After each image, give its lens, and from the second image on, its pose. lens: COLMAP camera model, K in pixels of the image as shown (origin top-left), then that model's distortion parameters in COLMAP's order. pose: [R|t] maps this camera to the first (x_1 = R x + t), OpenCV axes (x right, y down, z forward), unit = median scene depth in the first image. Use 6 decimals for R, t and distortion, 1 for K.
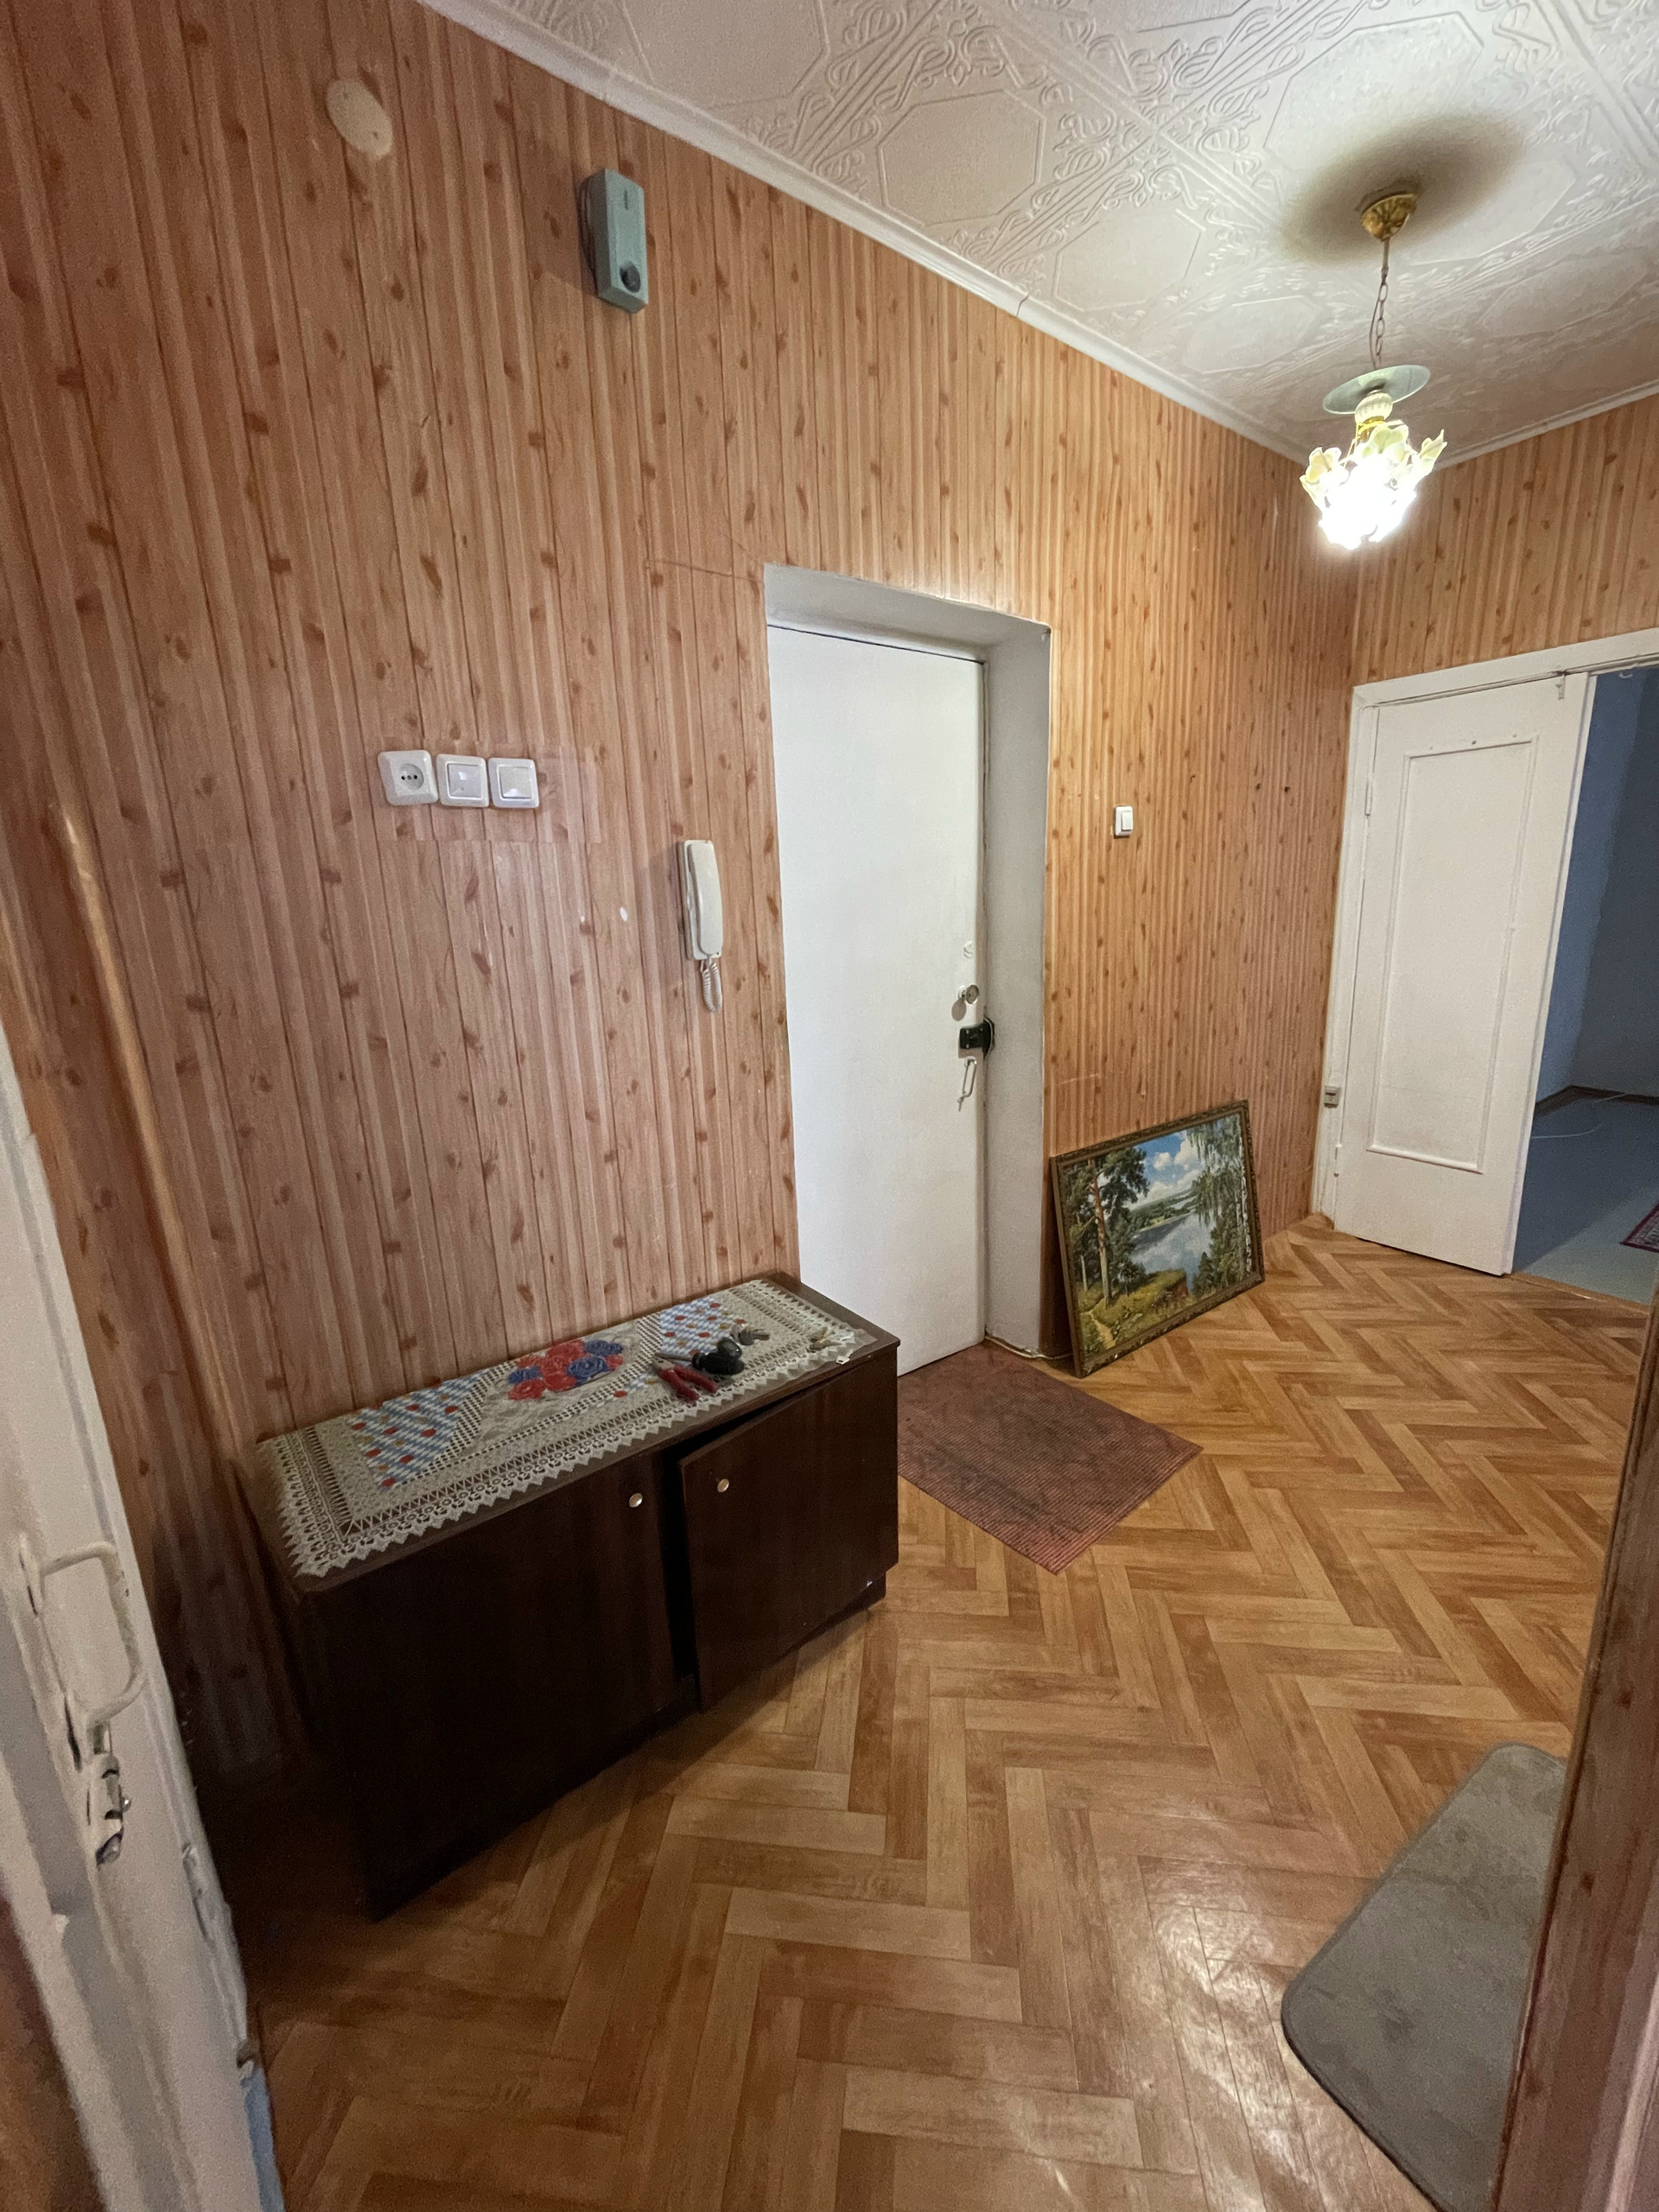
lens RADIAL K [[899.8, 0, 829.5], [0, 899.8, 1106.0], [0, 0, 1]] dist [-0.001551, -0.009813]
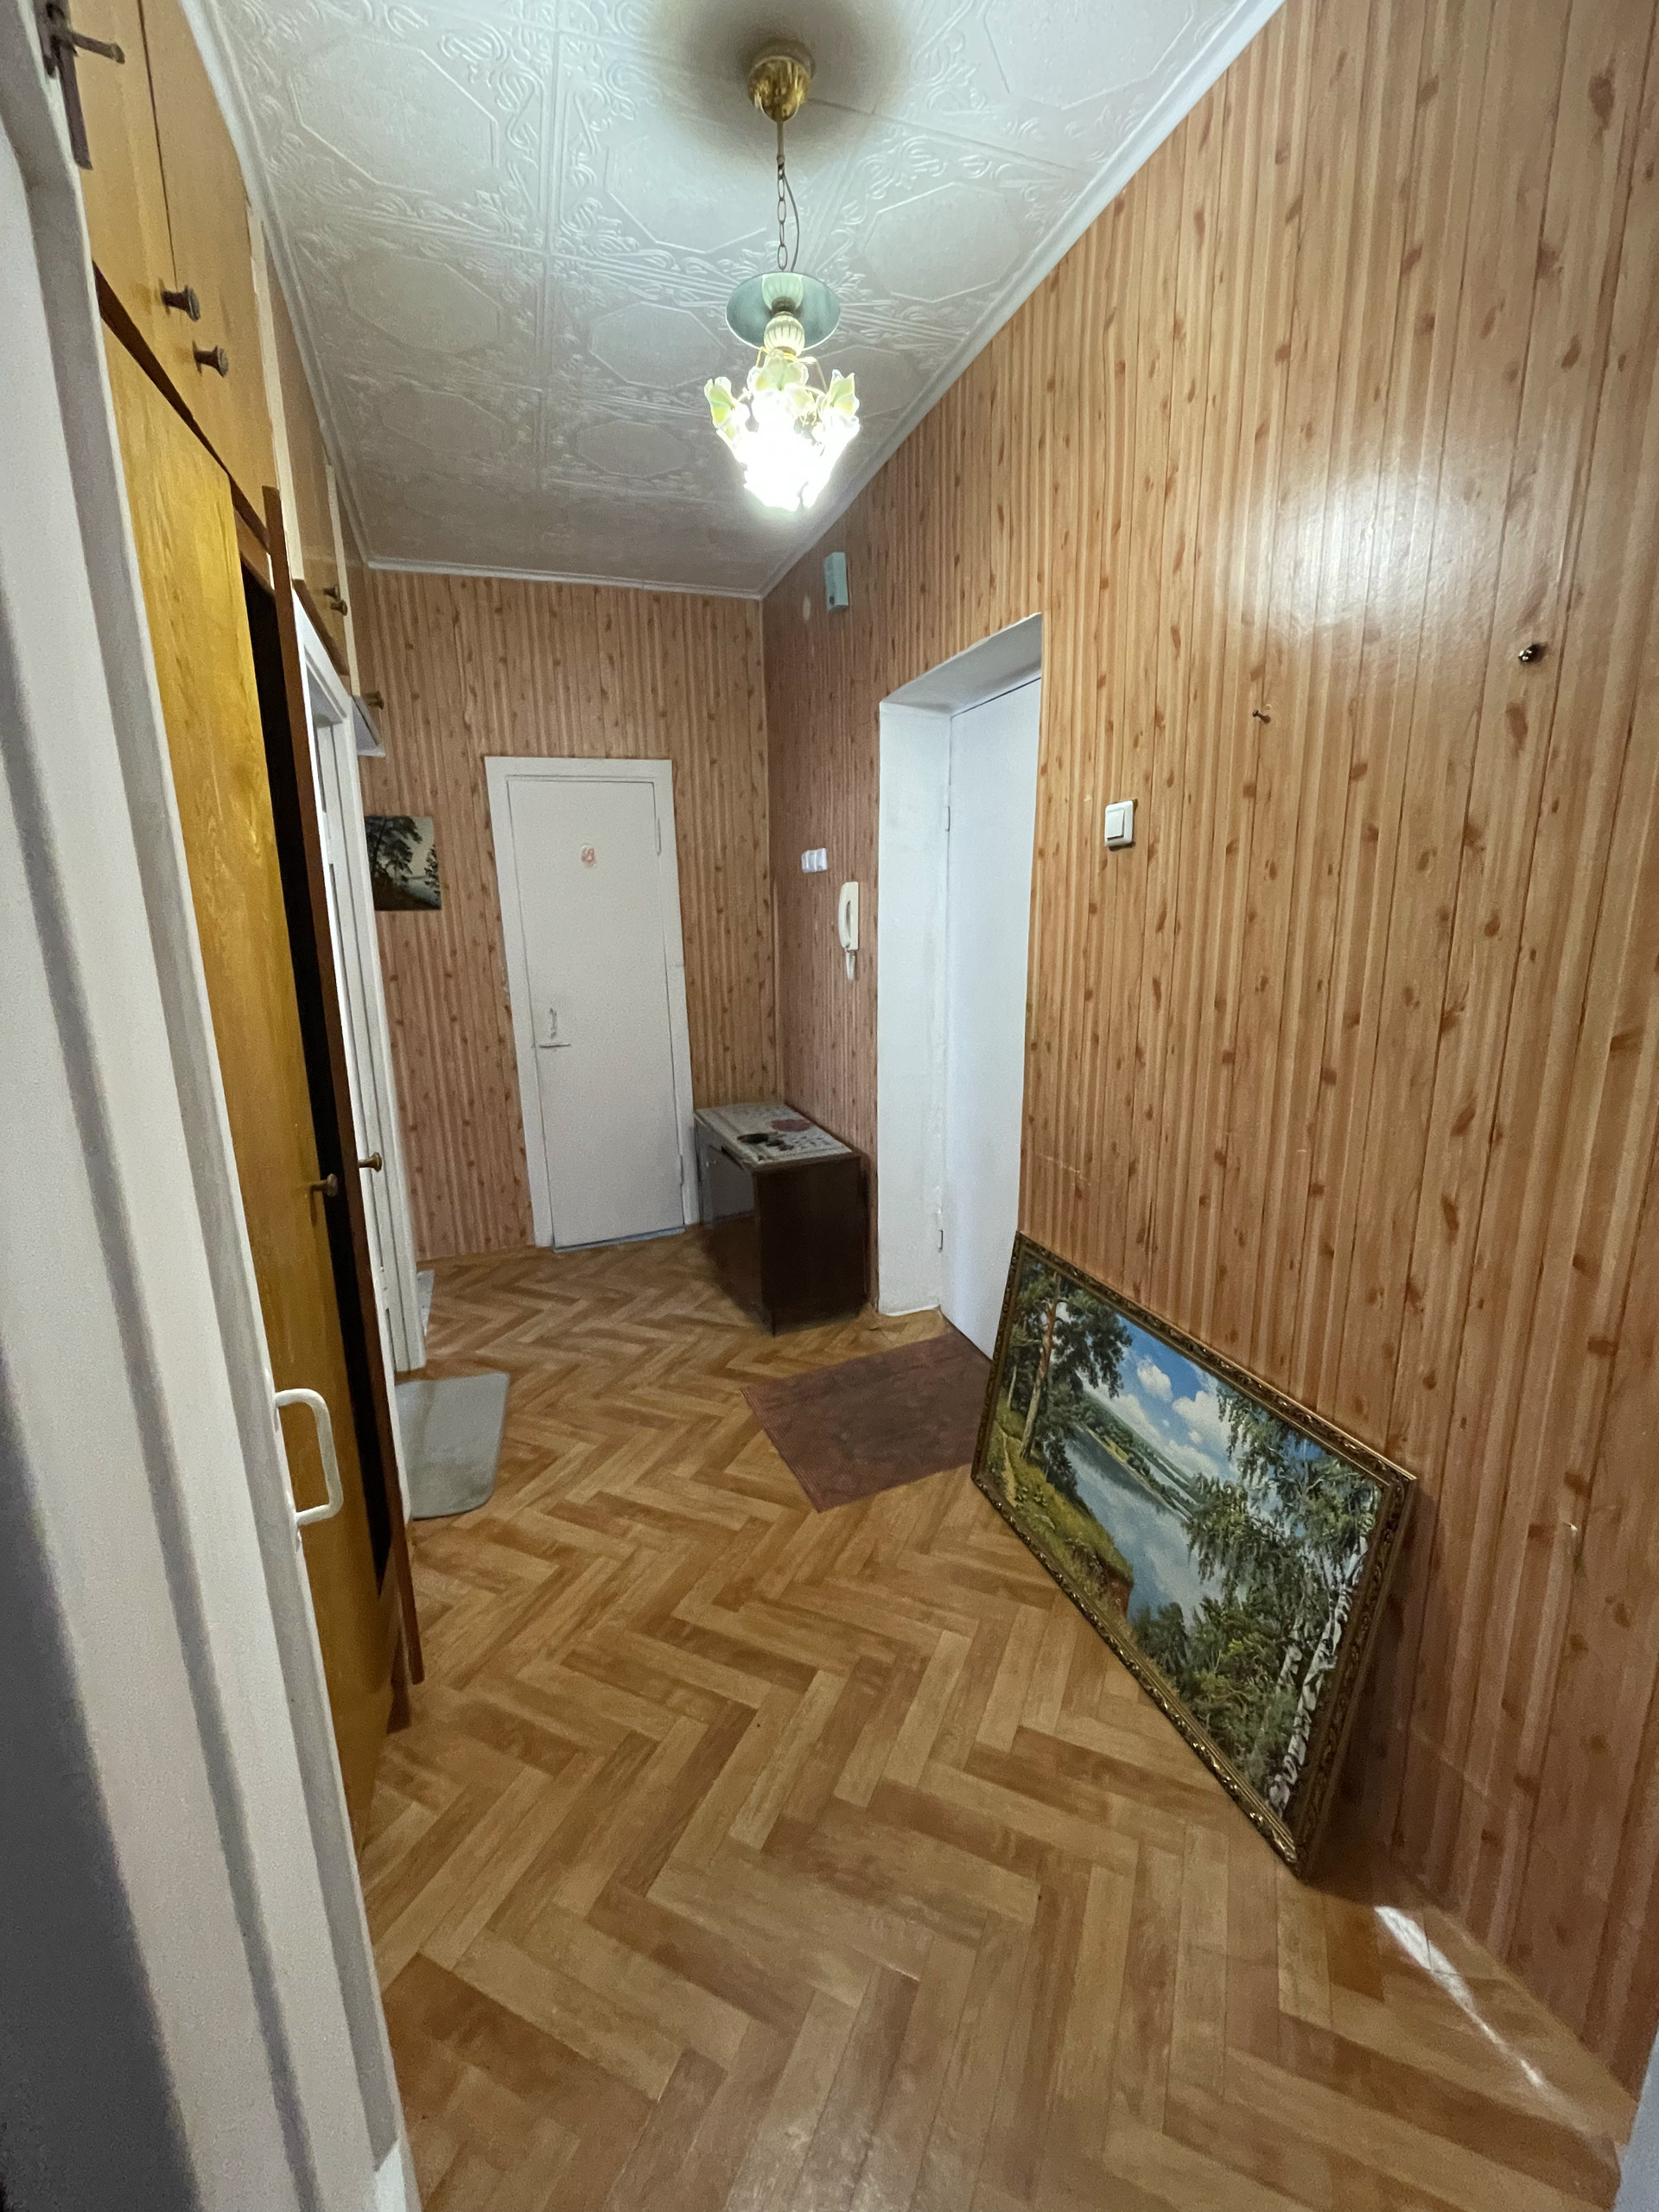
lens RADIAL K [[899.8, 0, 829.5], [0, 899.8, 1106.0], [0, 0, 1]] dist [-0.001551, -0.009813]
pose [[-0.305446, 0.243154, -0.920640, 1.074323], [-0.190178, 0.931789, 0.309195, -0.287616], [0.933025, 0.269528, -0.238369, 1.017887]]
